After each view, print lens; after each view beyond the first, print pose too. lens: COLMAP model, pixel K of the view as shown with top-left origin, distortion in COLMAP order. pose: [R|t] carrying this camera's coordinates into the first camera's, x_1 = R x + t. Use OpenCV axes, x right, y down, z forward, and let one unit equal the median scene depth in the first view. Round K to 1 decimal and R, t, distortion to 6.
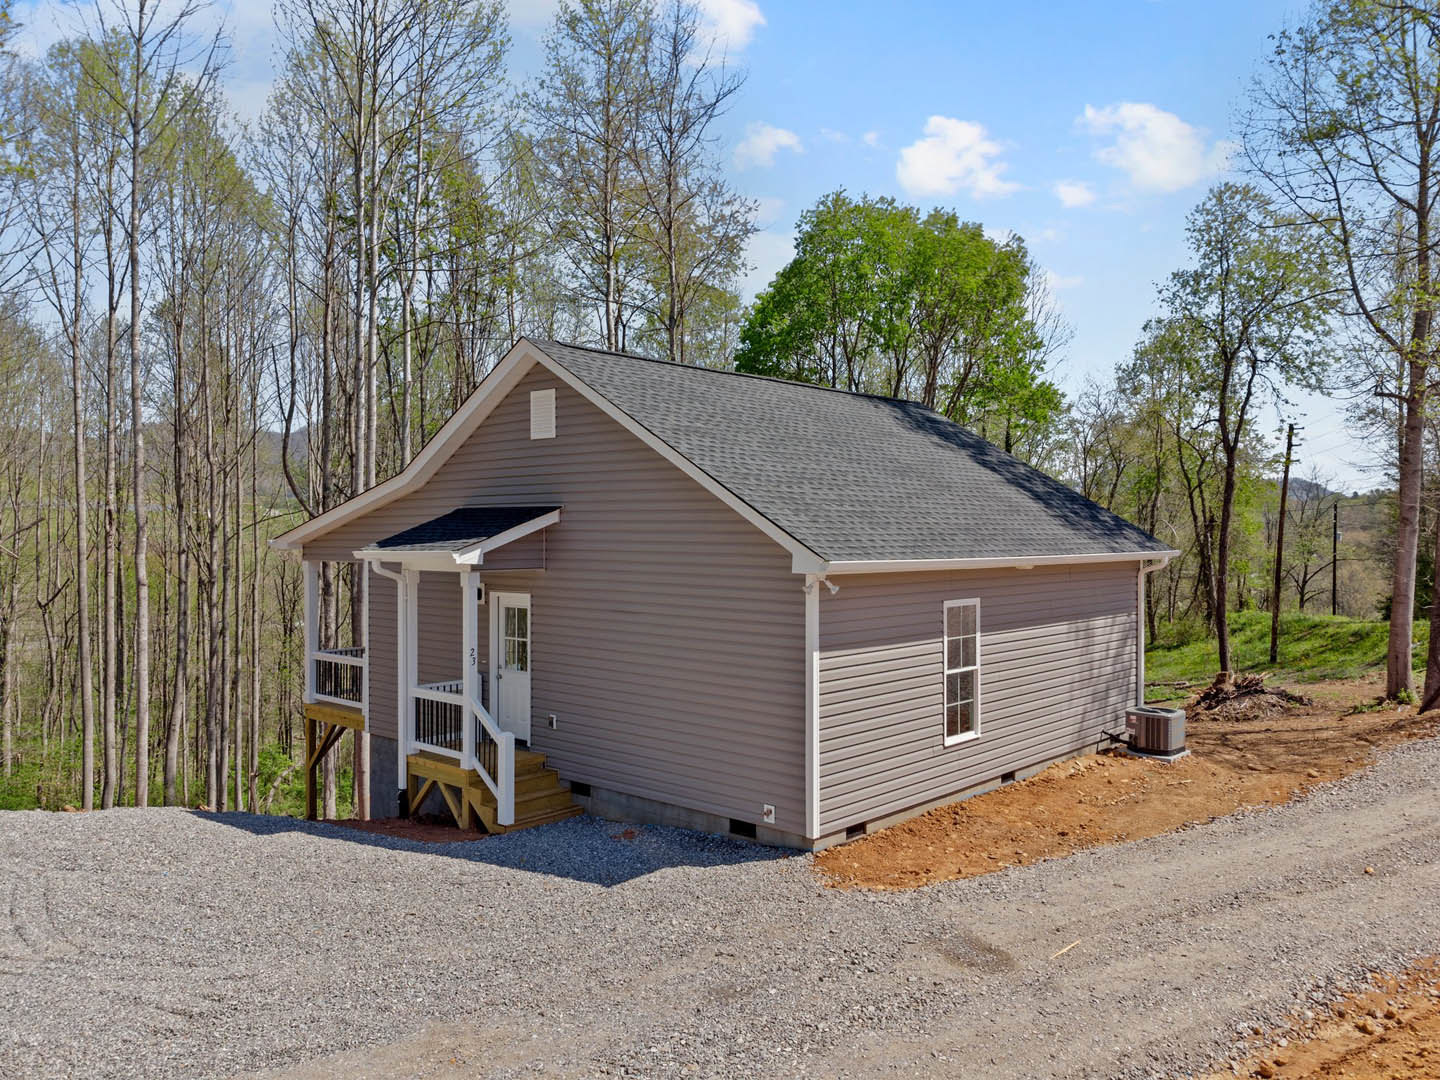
lens RADIAL K [[1077.2, 0, 754.3], [0, 1077.2, 535.2], [0, 0, 1]] dist [0.001509, -0.000835]
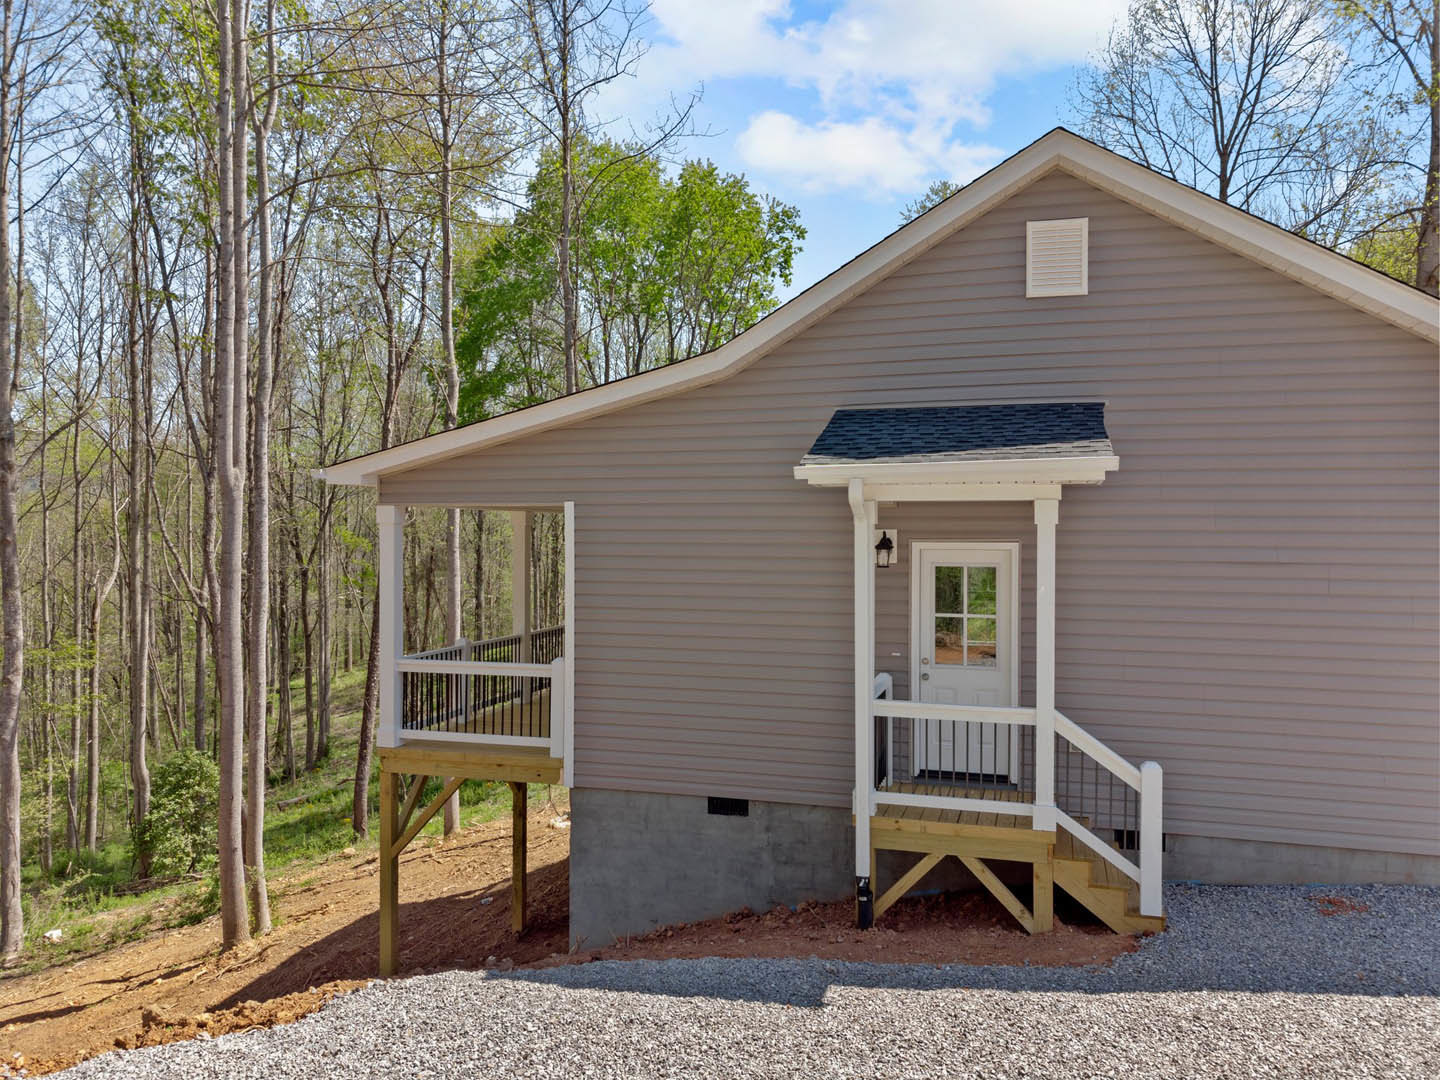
lens RADIAL K [[1087.3, 0, 720.0], [0, 1087.3, 540.0], [0, 0, 1]] dist [0.007053, 0.004268]
pose [[0.922931, -0.006878, 0.384904, -0.620460], [0.003776, 0.999954, 0.008815, 0.047066], [-0.384946, -0.006682, 0.922915, 0.479162]]
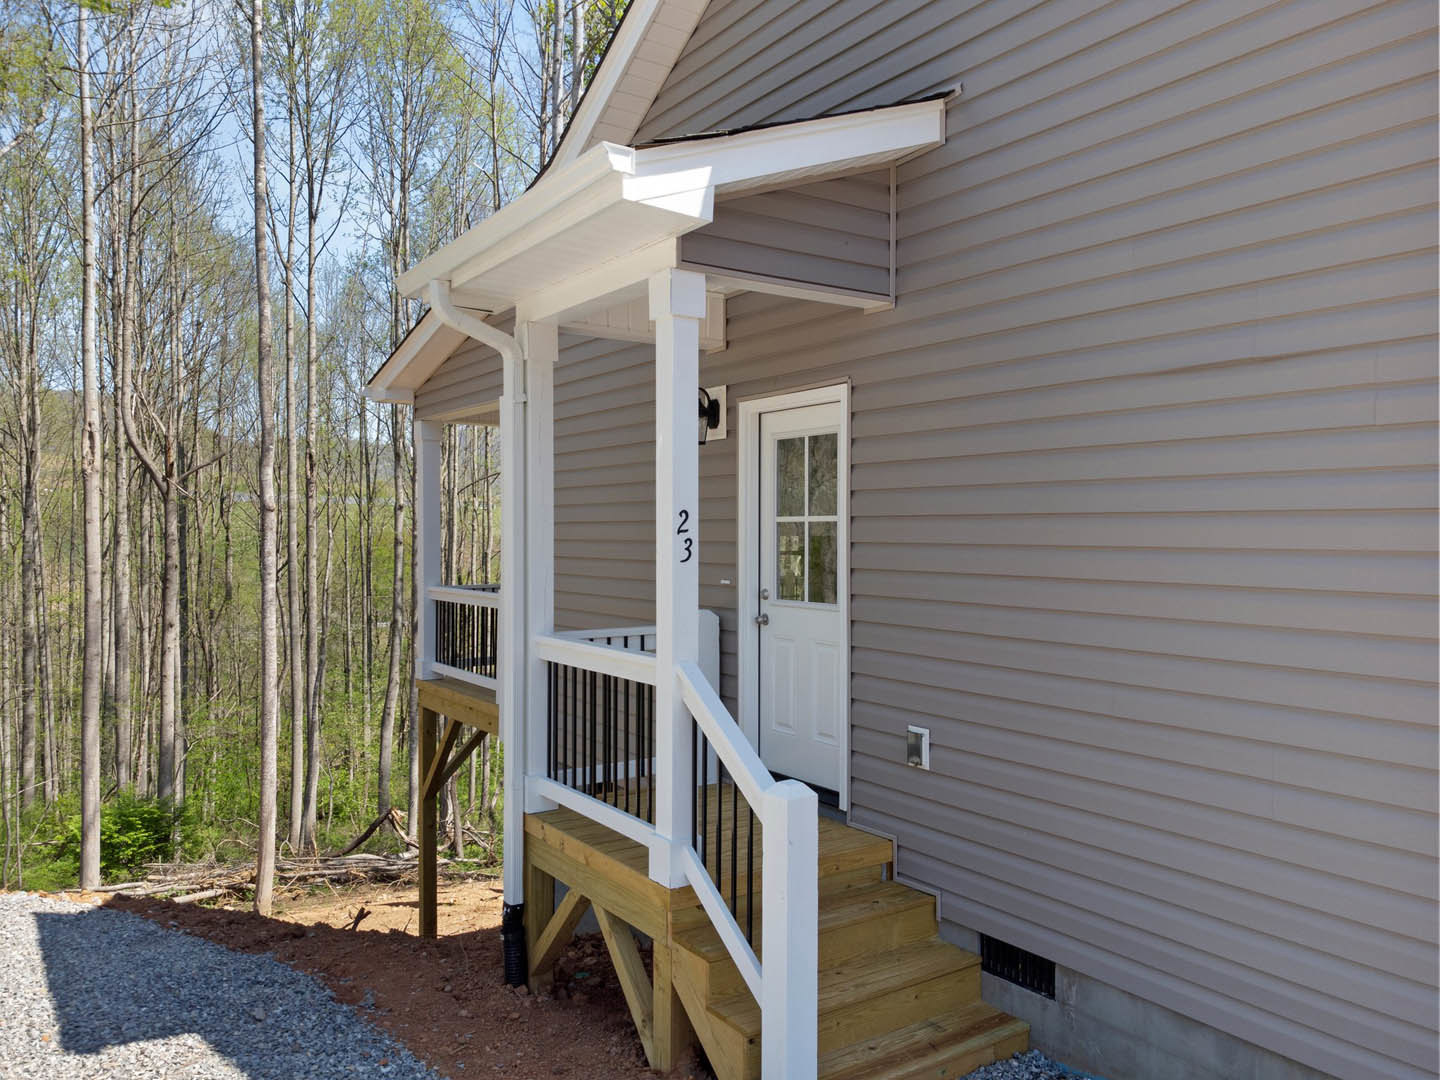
lens RADIAL K [[1087.3, 0, 720.0], [0, 1087.3, 540.0], [0, 0, 1]] dist [0.007053, 0.004268]
pose [[0.965469, 0.000915, -0.260518, -0.155635], [0.000297, 0.999989, 0.004613, 0.105266], [0.260519, -0.004531, 0.965458, 0.643619]]
